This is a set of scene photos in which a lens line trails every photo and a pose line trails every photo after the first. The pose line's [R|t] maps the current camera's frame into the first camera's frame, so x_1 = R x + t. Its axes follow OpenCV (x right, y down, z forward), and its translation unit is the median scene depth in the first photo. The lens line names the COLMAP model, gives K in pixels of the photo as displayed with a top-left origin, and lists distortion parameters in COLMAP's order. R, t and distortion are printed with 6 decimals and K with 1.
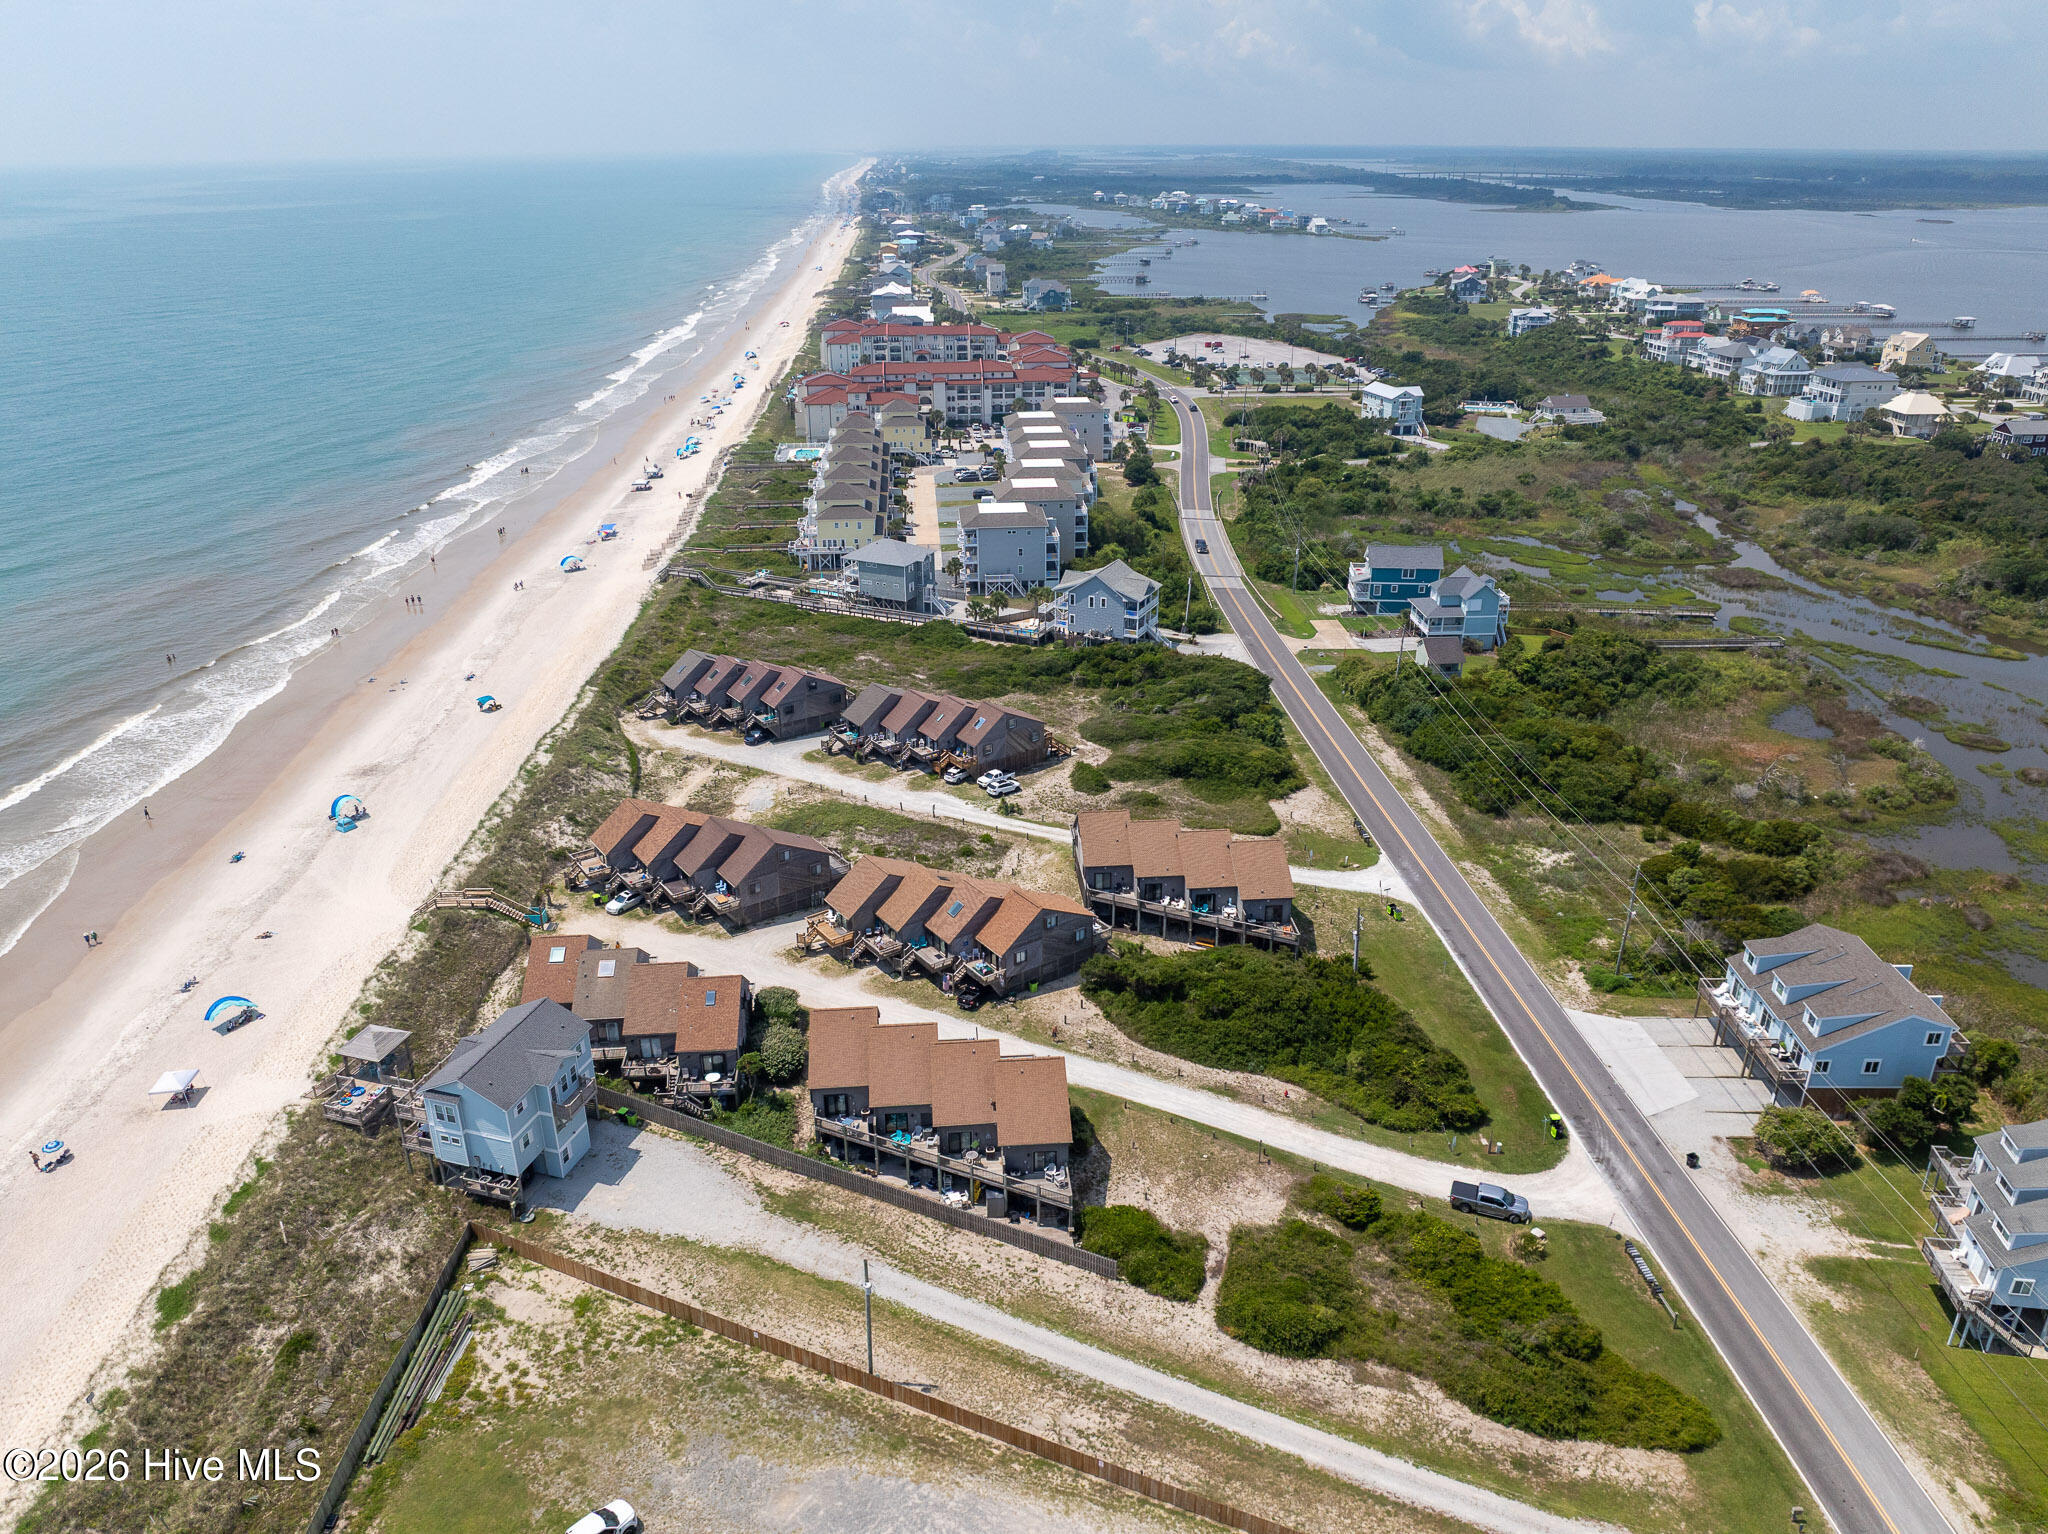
lens RADIAL K [[1463.0, 0, 1031.1], [0, 1463.0, 751.8], [0, 0, 1]] dist [-0.037986, -0.000317]
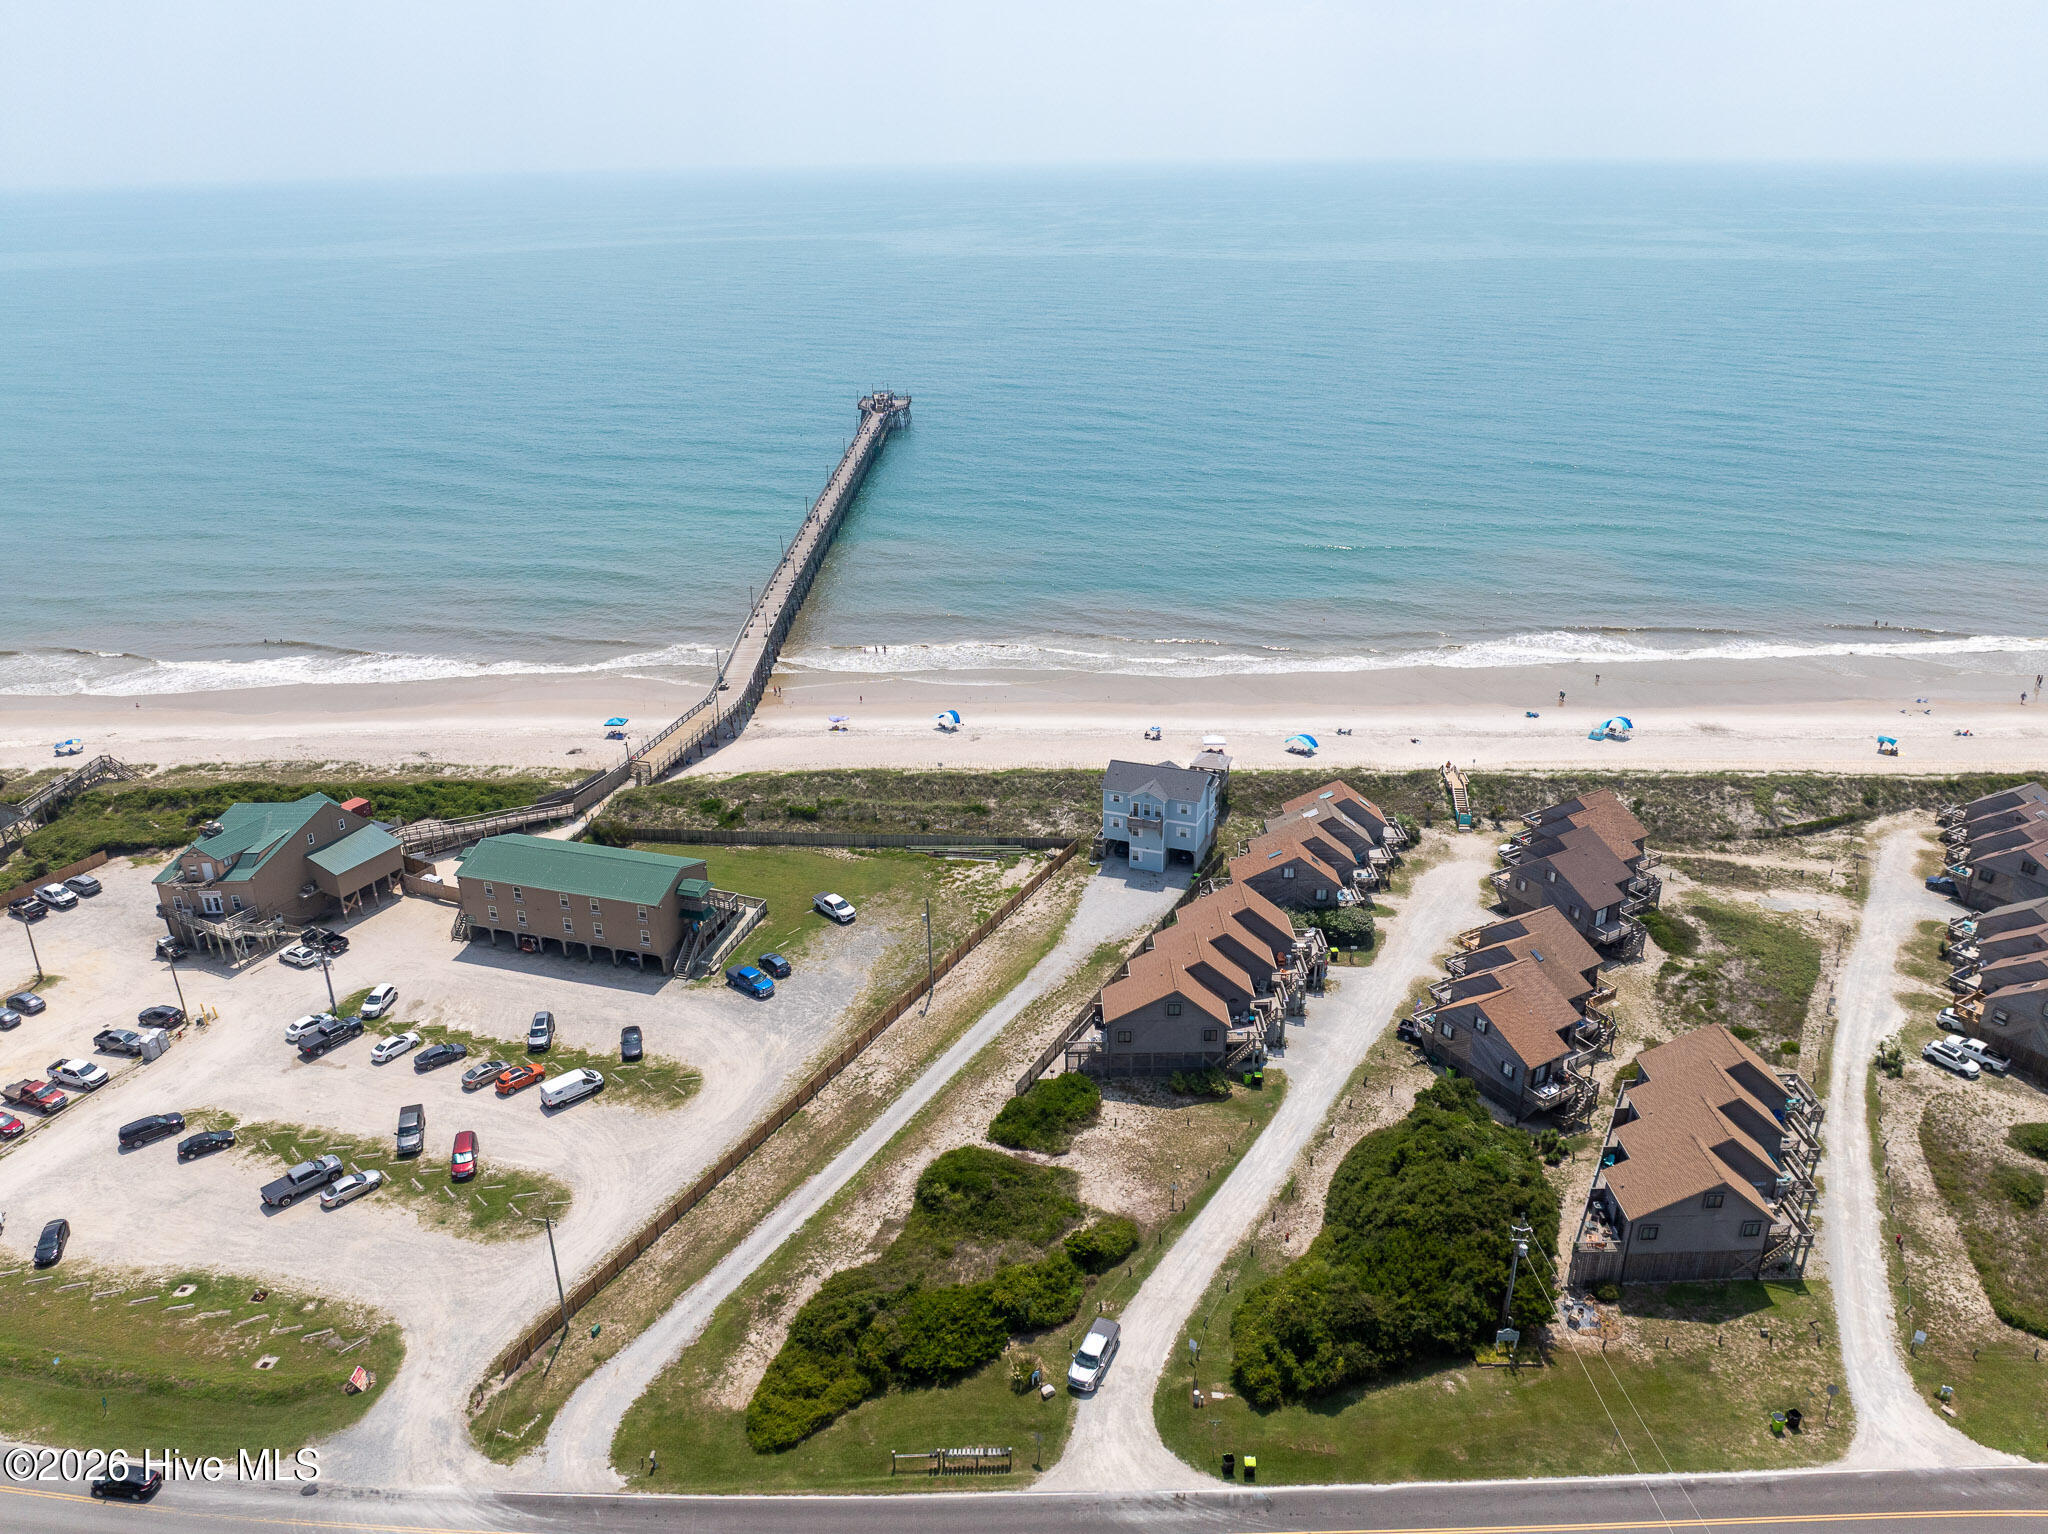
lens RADIAL K [[1434.3, 0, 1024.0], [0, 1434.3, 767.0], [0, 0, 1]] dist [-0.041031, 0.002721]
pose [[-0.075548, 0.402080, -0.912482, 0.902726], [-0.375686, 0.836186, 0.399565, -0.308394], [0.923662, 0.372994, 0.087884, 0.685607]]
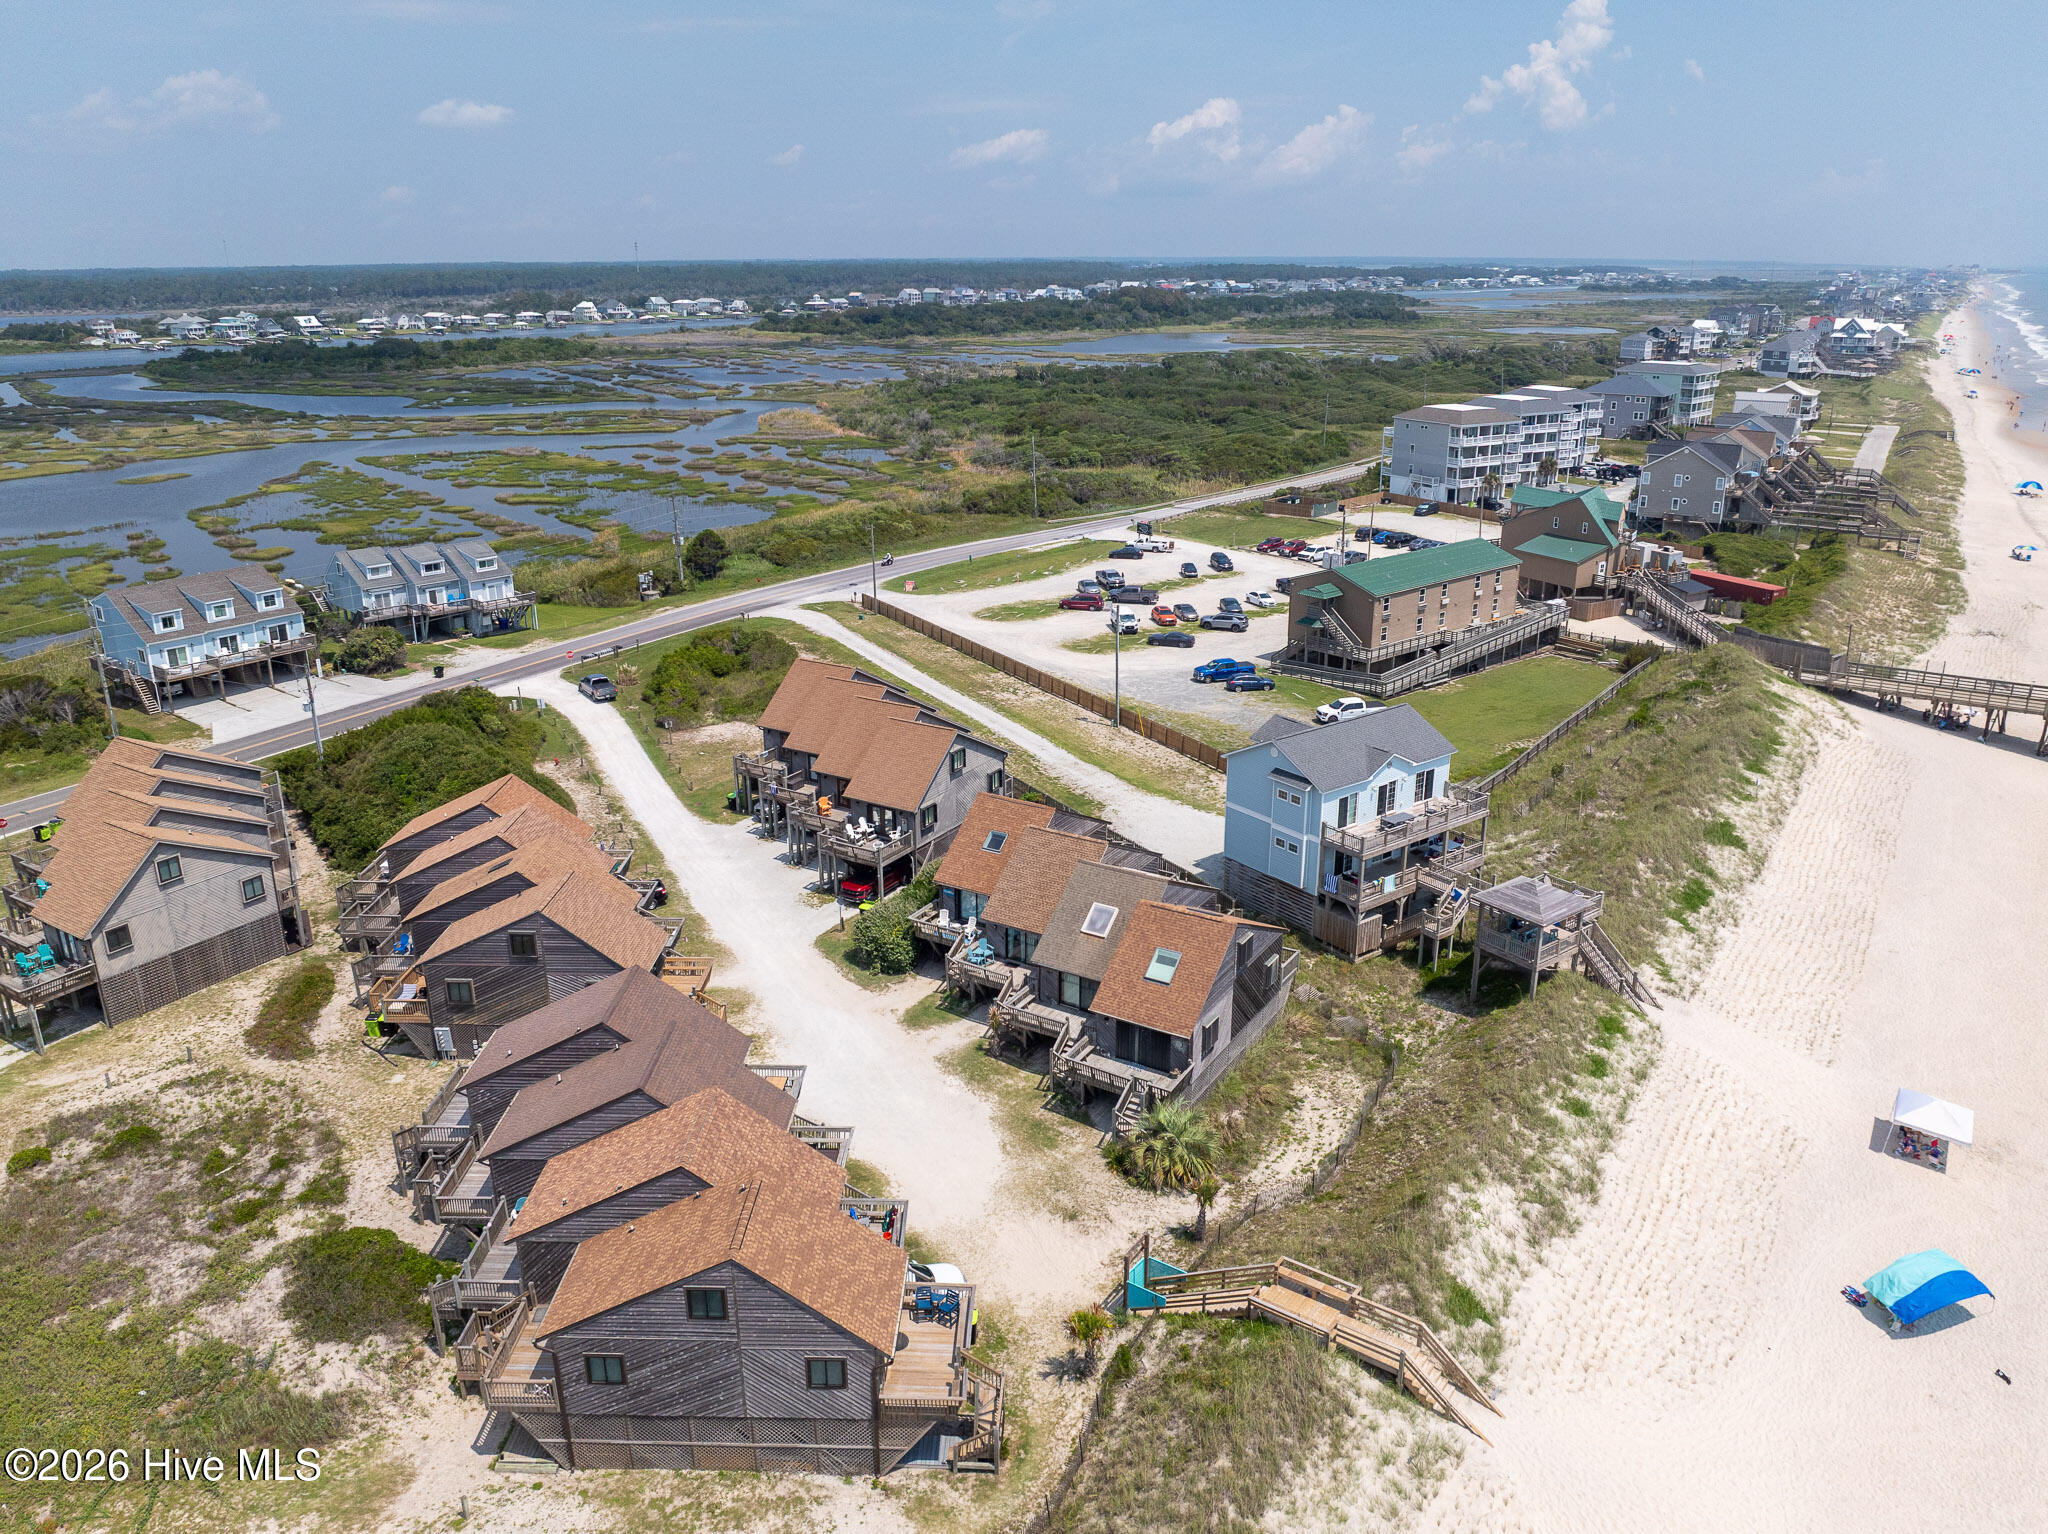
lens RADIAL K [[1463.0, 0, 1031.1], [0, 1463.0, 751.8], [0, 0, 1]] dist [-0.037986, -0.000317]
pose [[-0.807507, -0.183352, 0.560637, -0.611009], [0.235529, 0.771177, 0.591449, -0.258453], [-0.540794, 0.609645, -0.579547, 1.417380]]
